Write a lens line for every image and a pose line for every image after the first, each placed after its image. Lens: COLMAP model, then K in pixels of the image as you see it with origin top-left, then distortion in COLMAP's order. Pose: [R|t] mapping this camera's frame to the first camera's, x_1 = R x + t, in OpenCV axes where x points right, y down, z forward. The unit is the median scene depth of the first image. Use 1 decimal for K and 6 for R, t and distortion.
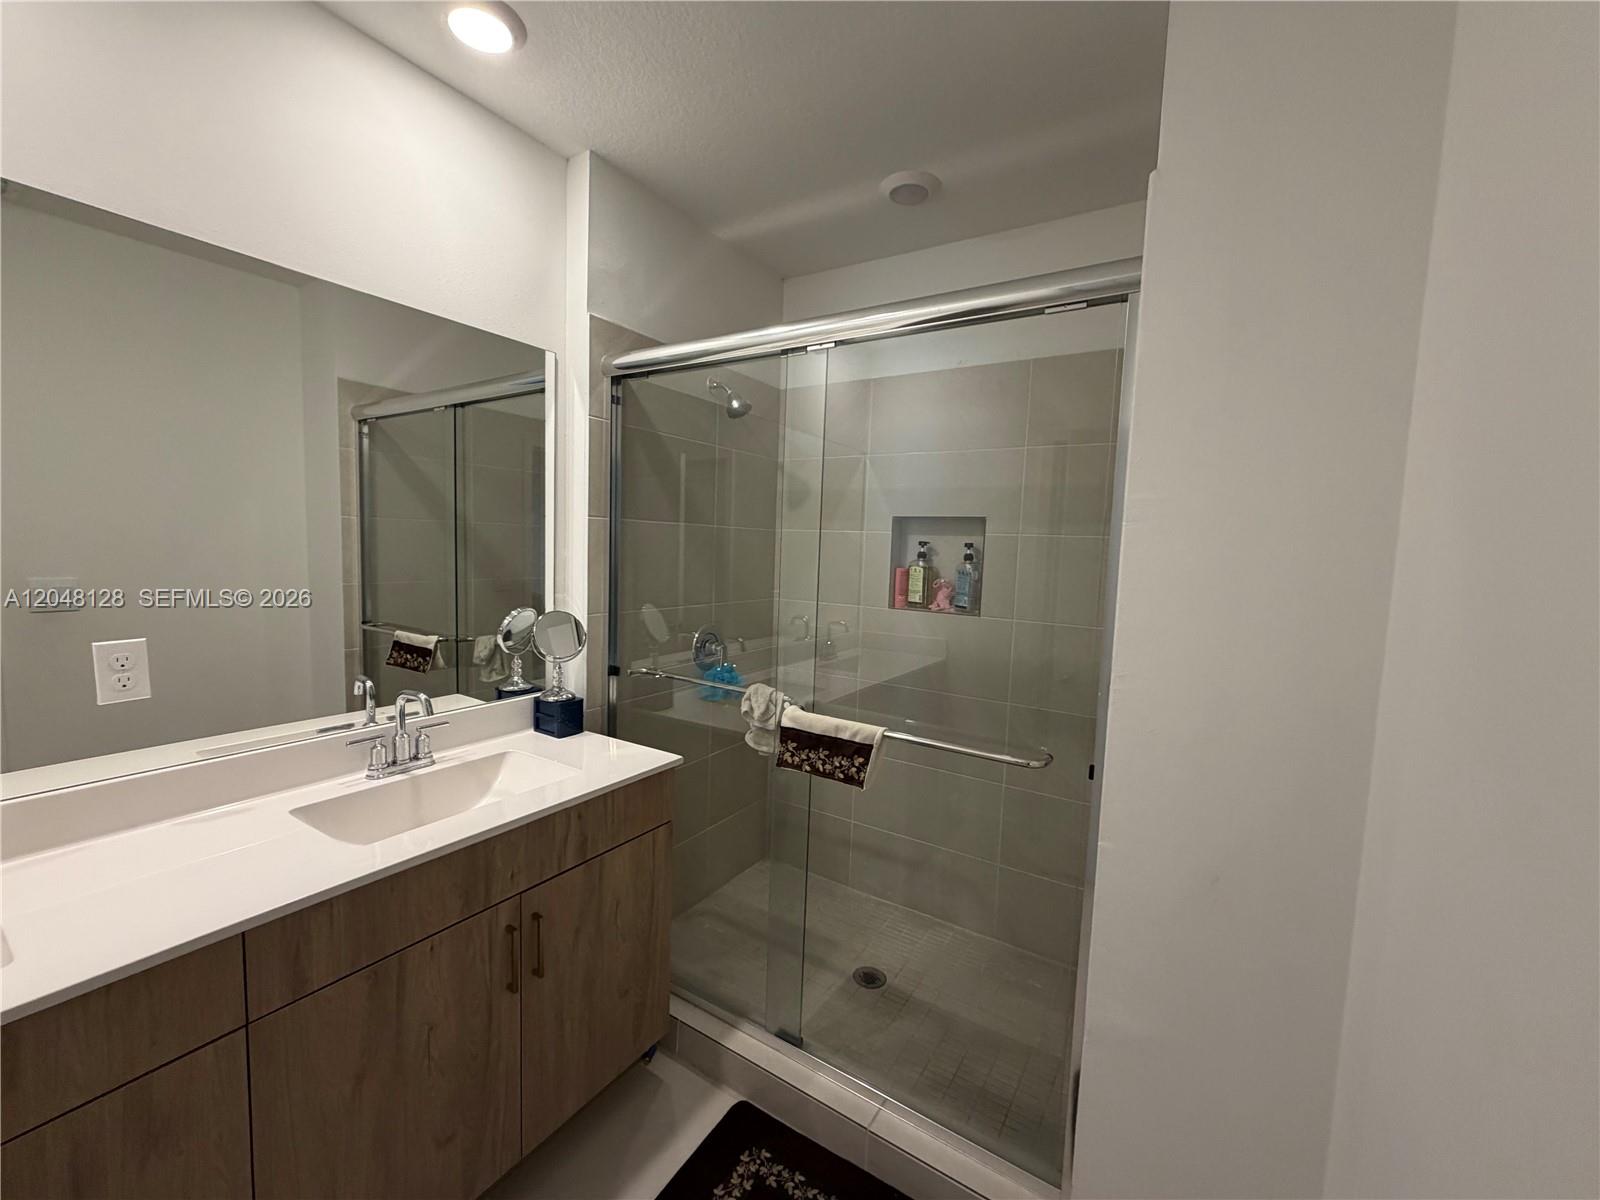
lens RADIAL K [[638.2, 0, 797.3], [0, 638.2, 599.2], [0, 0, 1]] dist [0.000022, 0.000172]
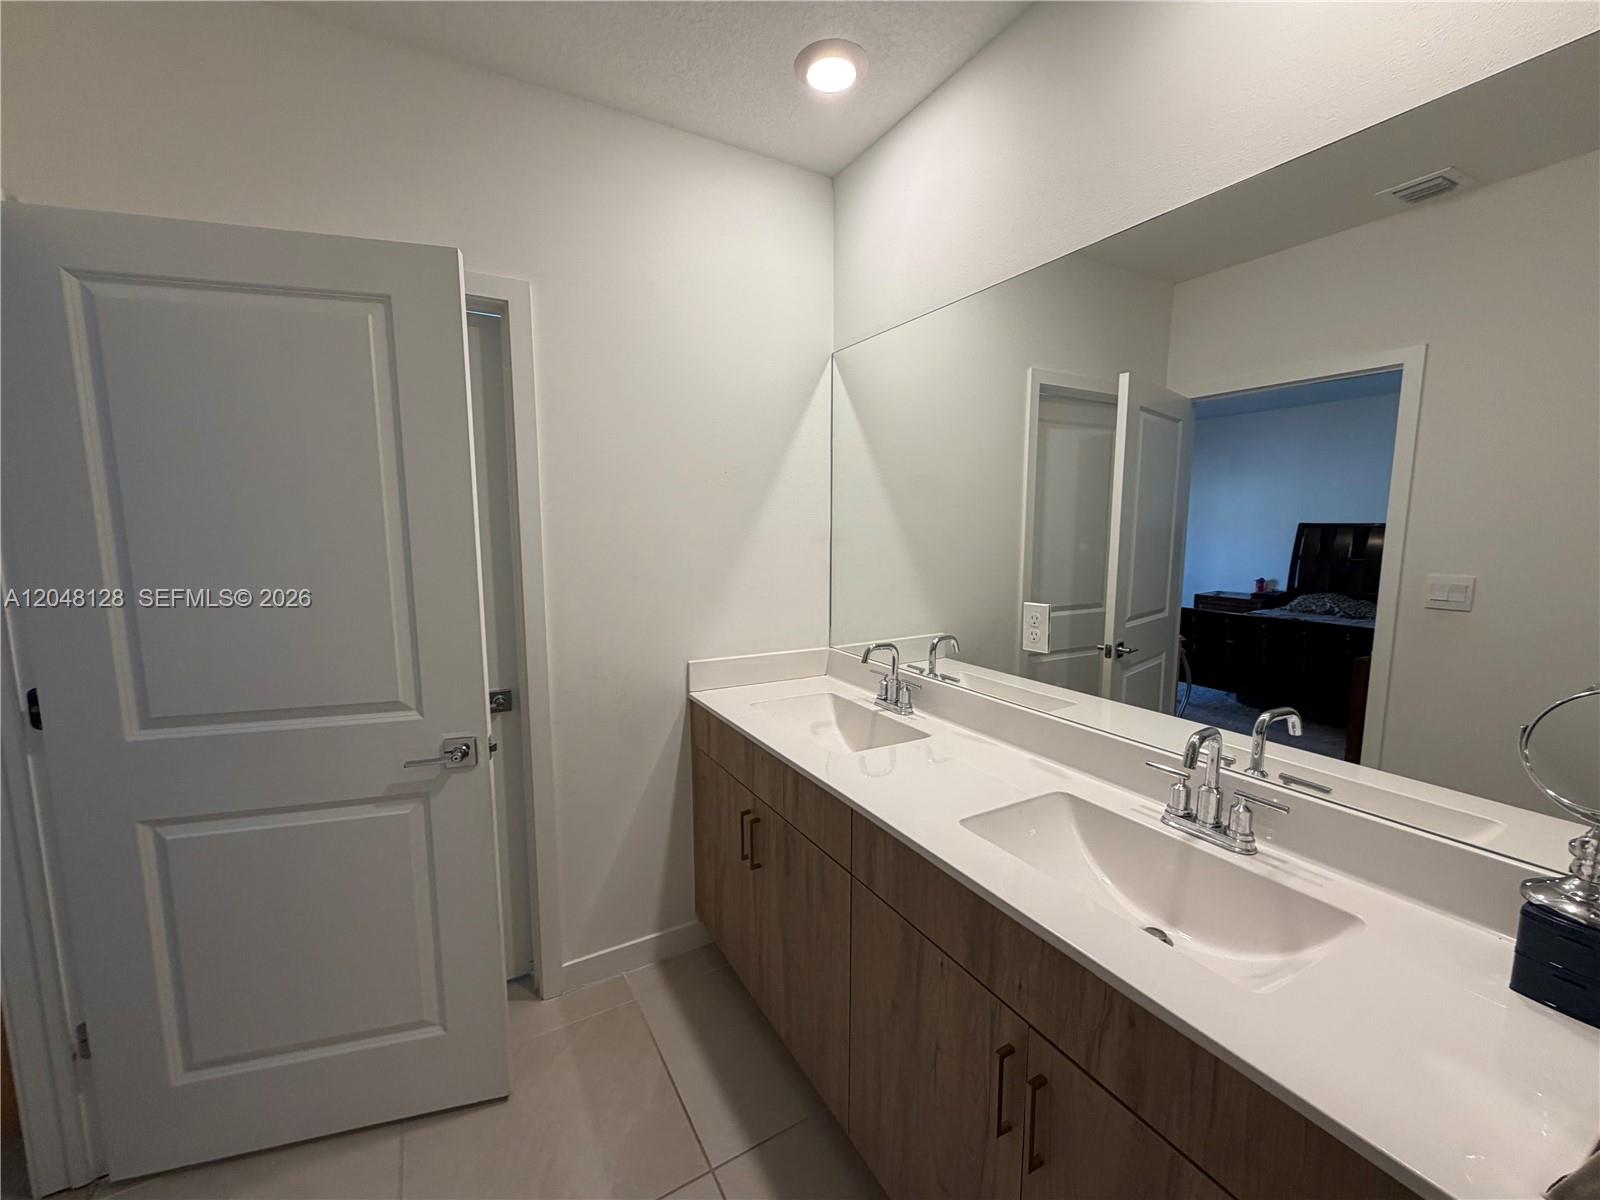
lens RADIAL K [[638.2, 0, 797.3], [0, 638.2, 599.2], [0, 0, 1]] dist [0.000022, 0.000172]
pose [[-0.462507, 0.072953, -0.883609, 0.271825], [-0.088470, 0.987838, 0.127866, -0.060813], [0.882191, 0.137312, -0.450427, 1.091358]]
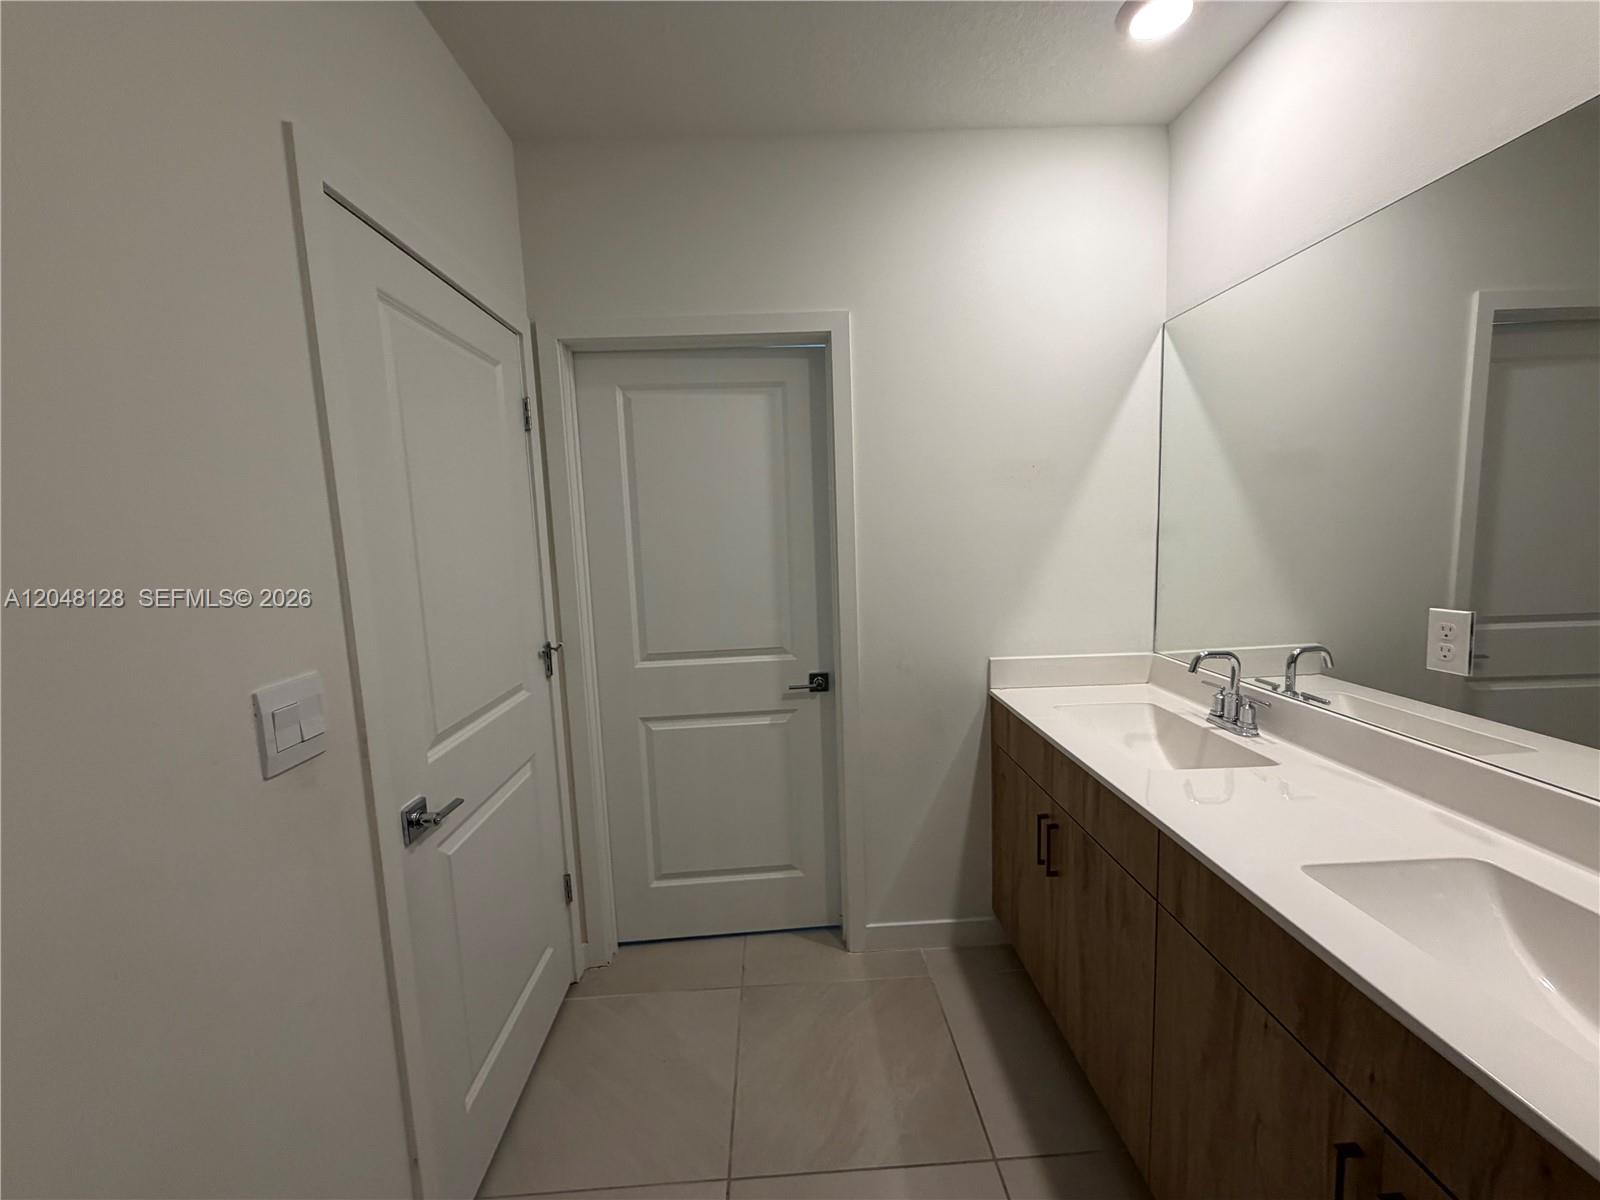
lens RADIAL K [[638.2, 0, 797.3], [0, 638.2, 599.2], [0, 0, 1]] dist [0.000022, 0.000172]
pose [[-0.823834, 0.063563, -0.563256, 0.290108], [-0.036594, 0.985656, 0.164754, -0.070914], [0.565649, 0.156342, -0.809690, 1.157858]]
